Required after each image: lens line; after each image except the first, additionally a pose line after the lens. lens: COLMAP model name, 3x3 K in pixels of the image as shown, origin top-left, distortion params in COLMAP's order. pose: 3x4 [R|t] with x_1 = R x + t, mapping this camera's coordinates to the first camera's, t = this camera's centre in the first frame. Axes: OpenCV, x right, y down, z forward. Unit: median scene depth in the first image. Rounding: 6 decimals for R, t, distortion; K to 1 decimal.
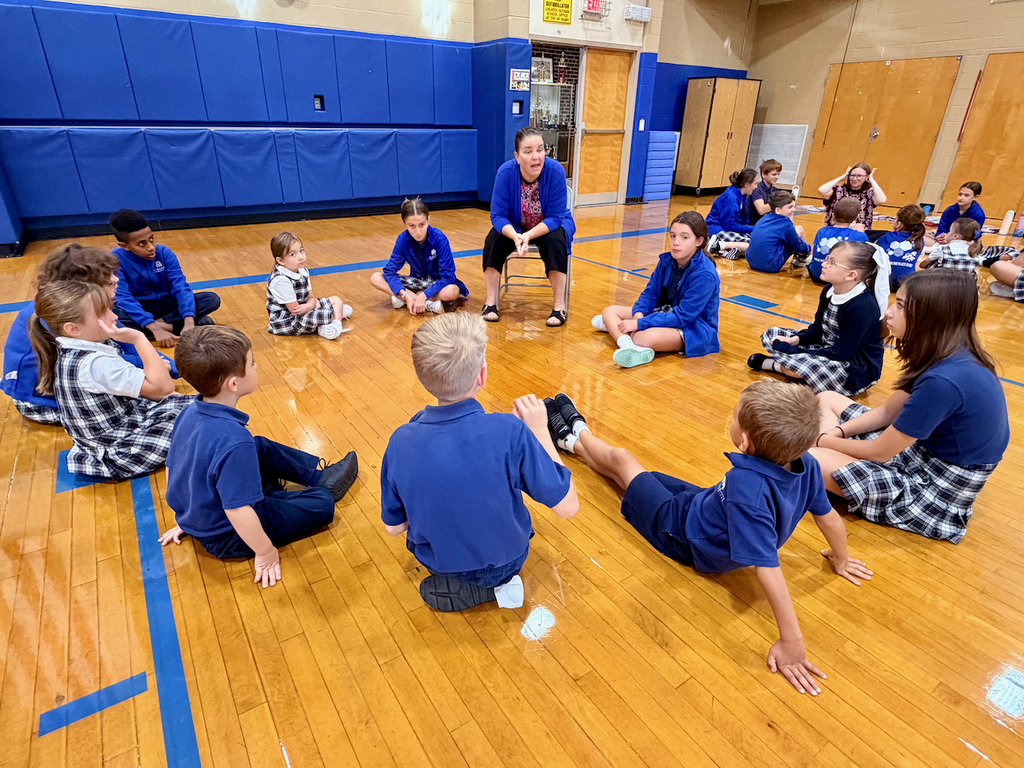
lens RADIAL K [[566.3, 0, 511.9], [0, 566.3, 385.7], [0, 0, 1]] dist [-0.004378, 0.000950]
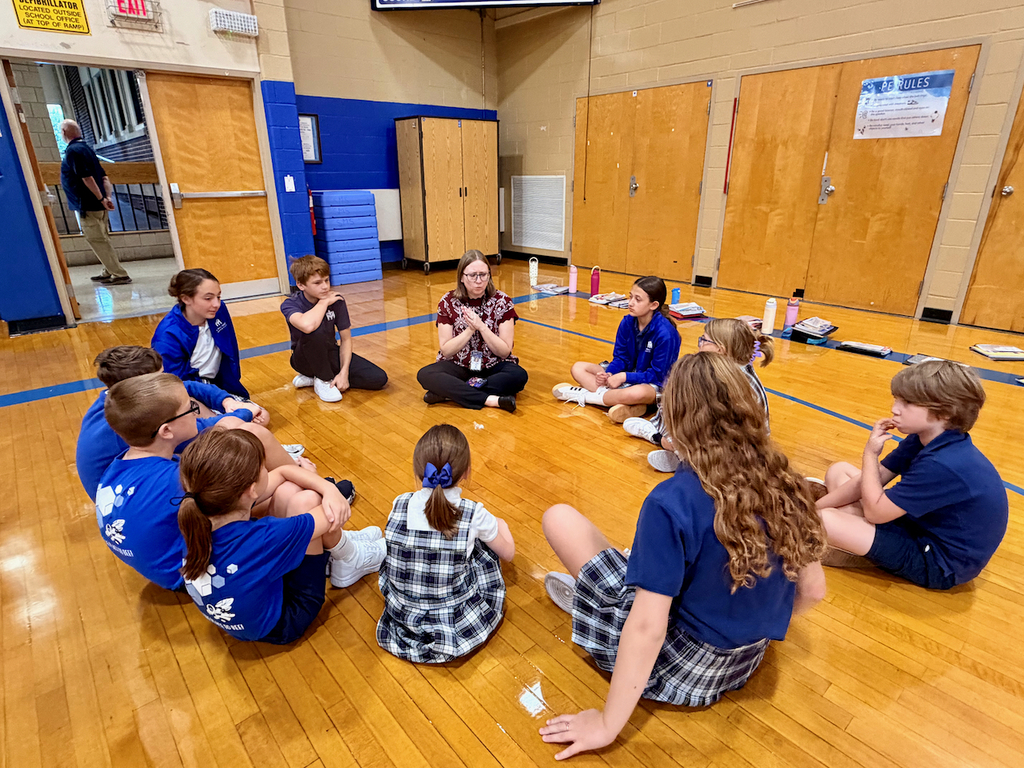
lens RADIAL K [[566.3, 0, 509.7], [0, 566.3, 386.3], [0, 0, 1]] dist [-0.004378, 0.000950]
pose [[0.992527, -0.064277, 0.103719, 0.413959], [0.072167, 0.994629, -0.074198, -0.148018], [-0.098393, 0.081129, 0.991835, 0.316642]]
